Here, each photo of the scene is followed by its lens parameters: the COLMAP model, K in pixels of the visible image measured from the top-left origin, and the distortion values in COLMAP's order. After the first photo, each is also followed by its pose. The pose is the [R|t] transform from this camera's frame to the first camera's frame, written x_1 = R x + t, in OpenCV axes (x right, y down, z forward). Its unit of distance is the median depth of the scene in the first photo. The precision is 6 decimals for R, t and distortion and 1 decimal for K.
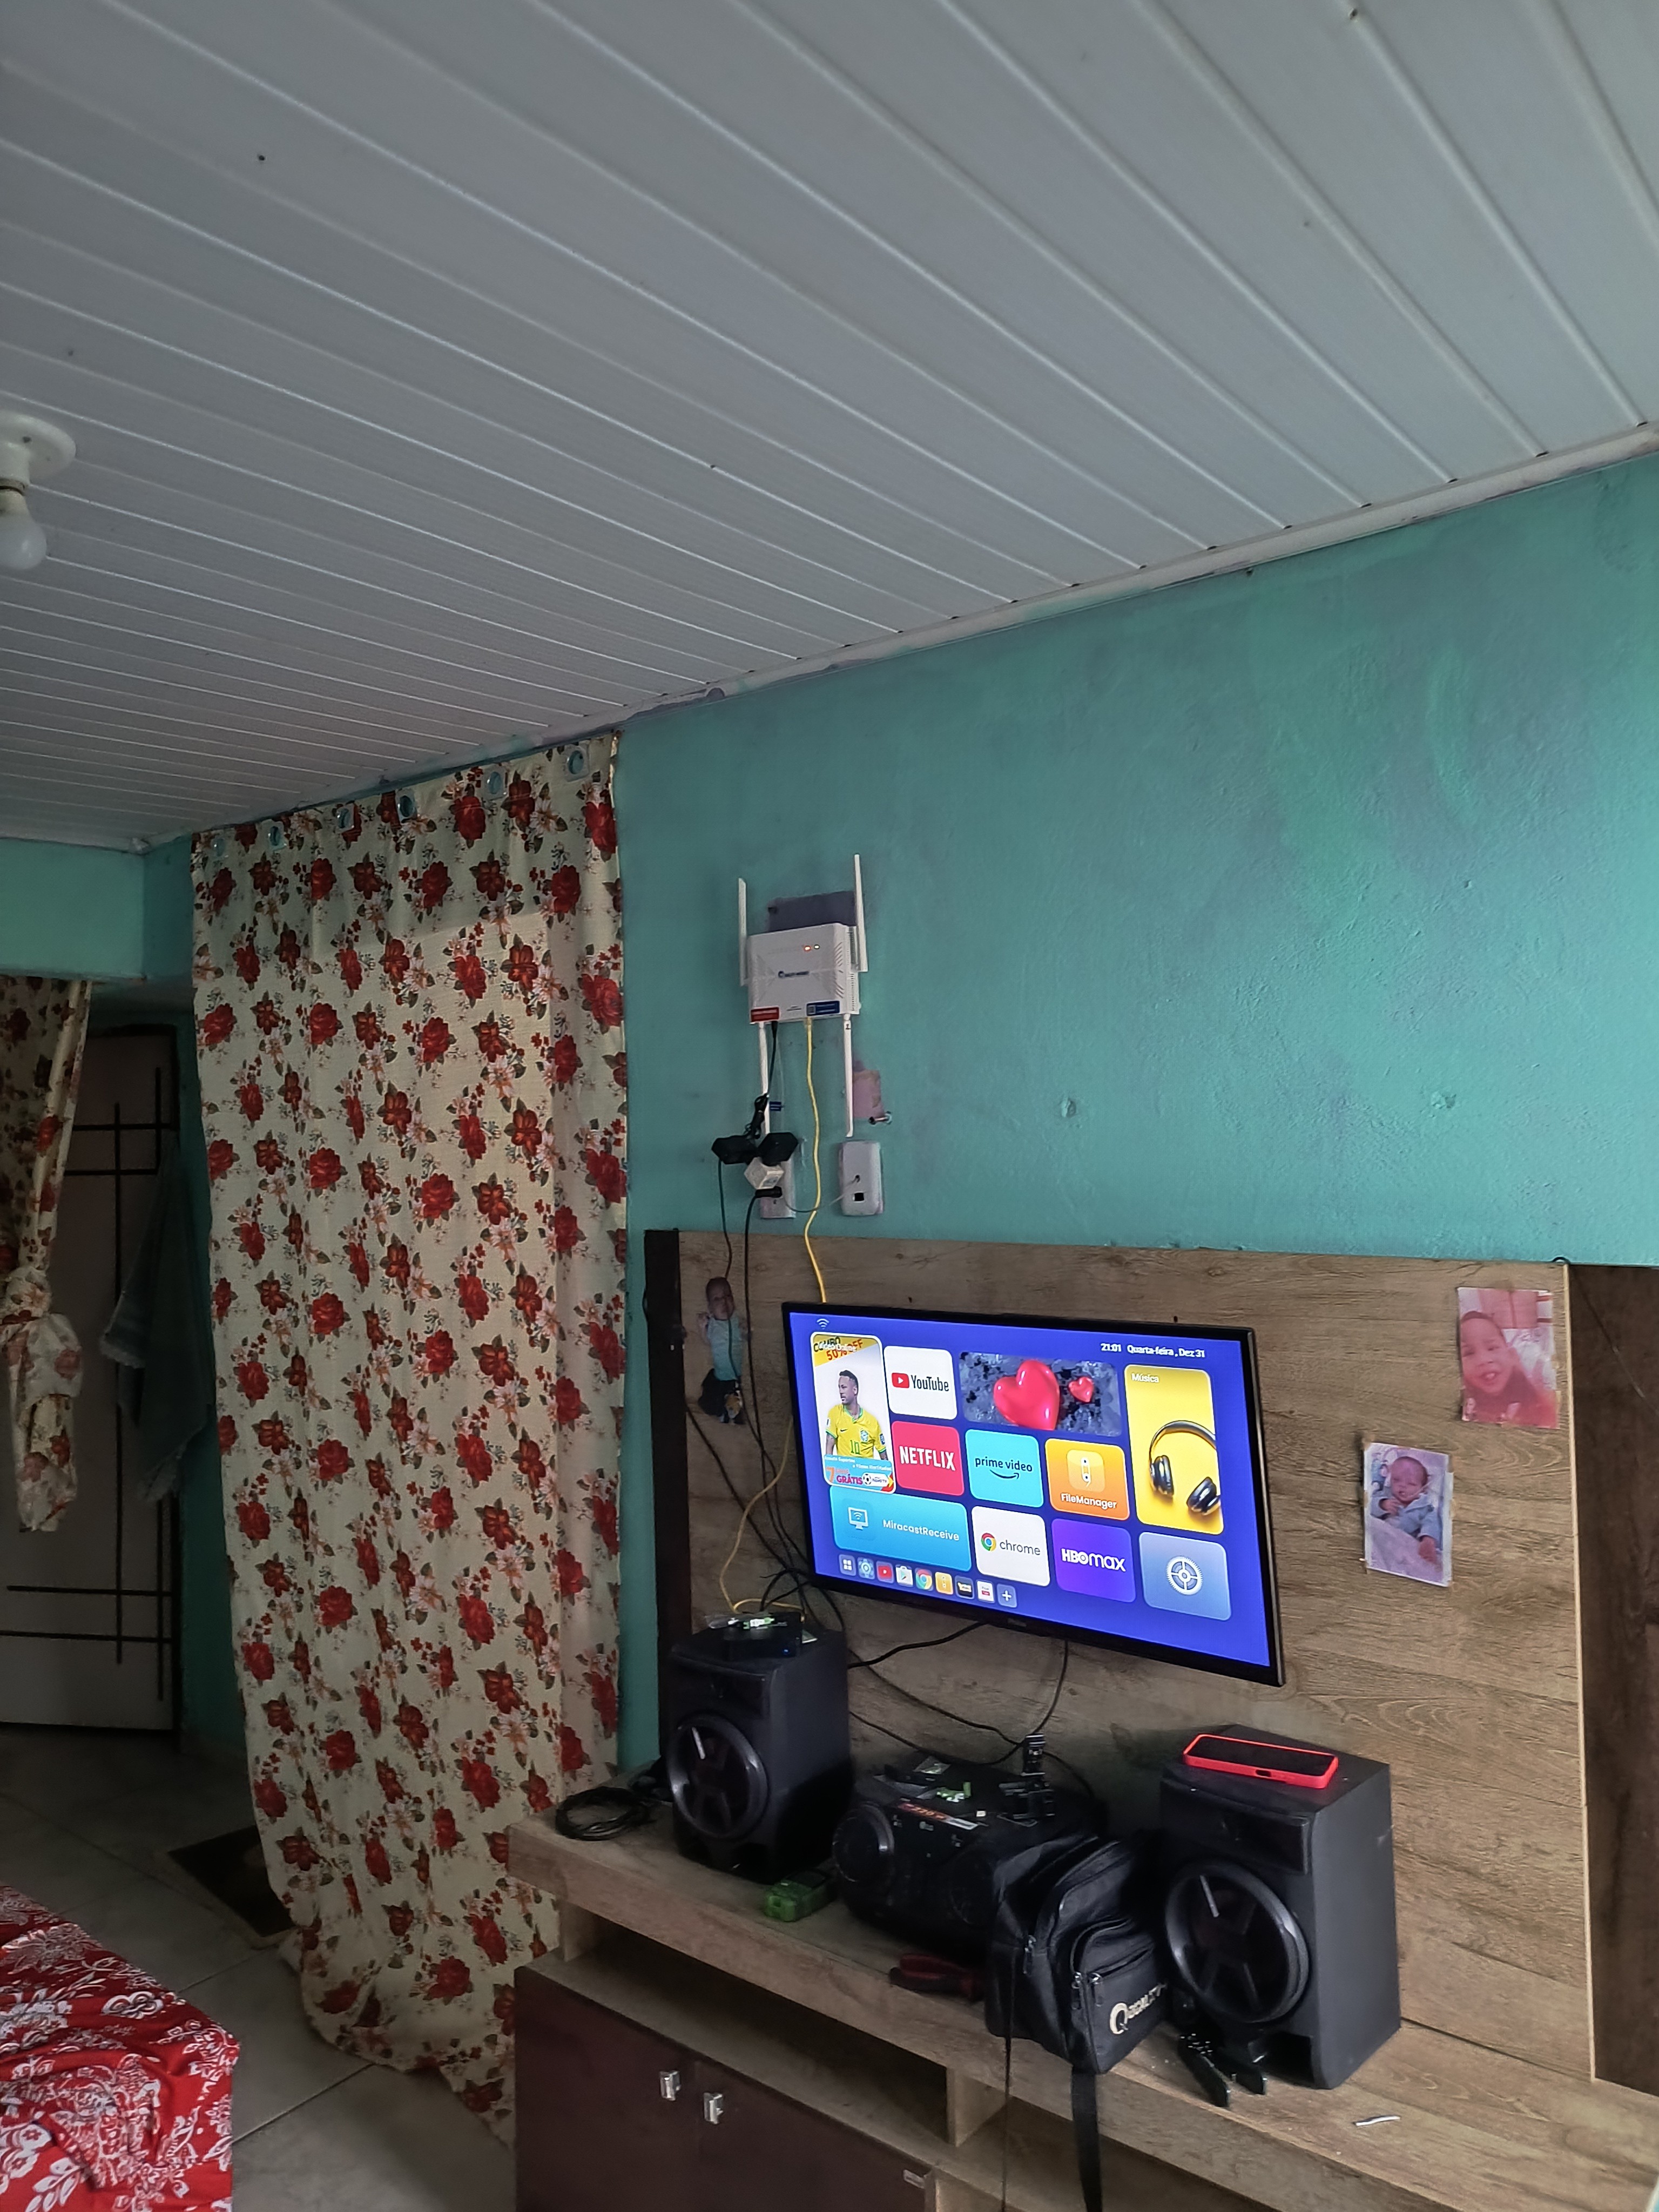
lens RADIAL K [[1531.3, 0, 829.5], [0, 1531.3, 1106.0], [0, 0, 1]] dist [-0.000098, -0.000016]
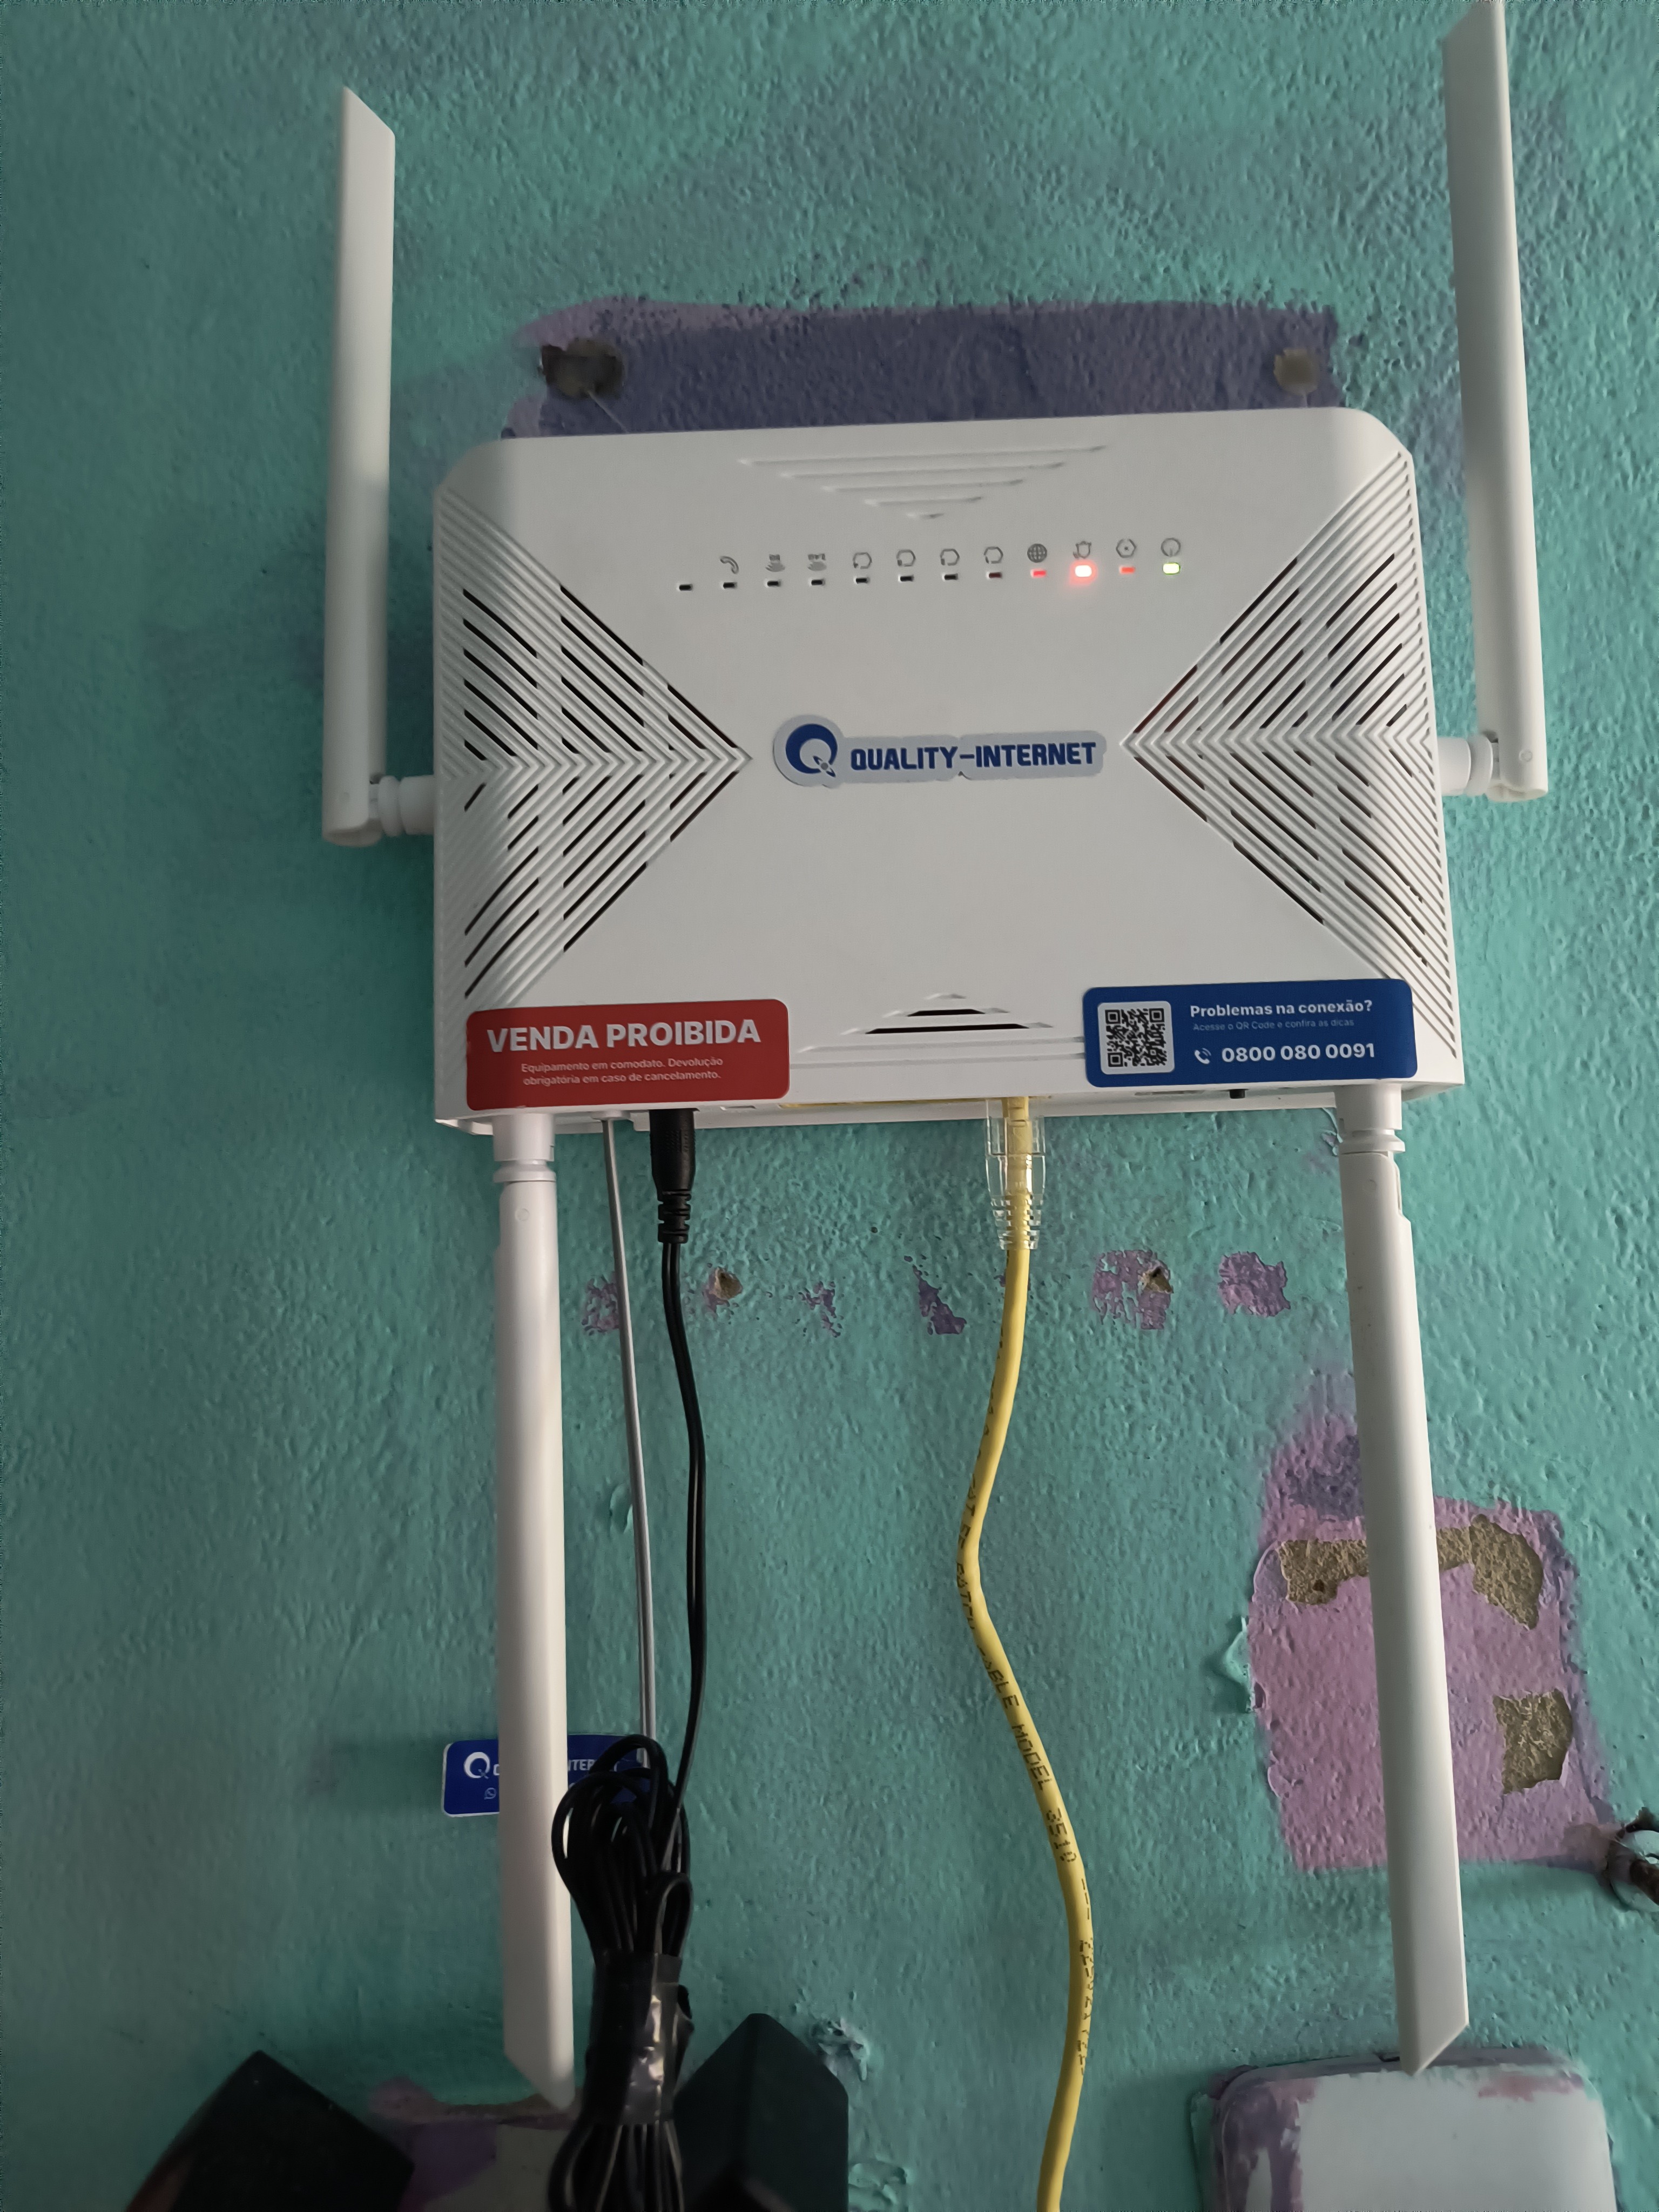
lens RADIAL K [[1621.5, 0, 829.5], [0, 1621.5, 1106.0], [0, 0, 1]] dist [-0.048055, -0.000803]
pose [[0.788563, 0.091312, 0.608137, -0.107103], [-0.007606, 0.990287, -0.138830, -0.038213], [-0.614907, 0.104850, 0.781598, 0.892873]]
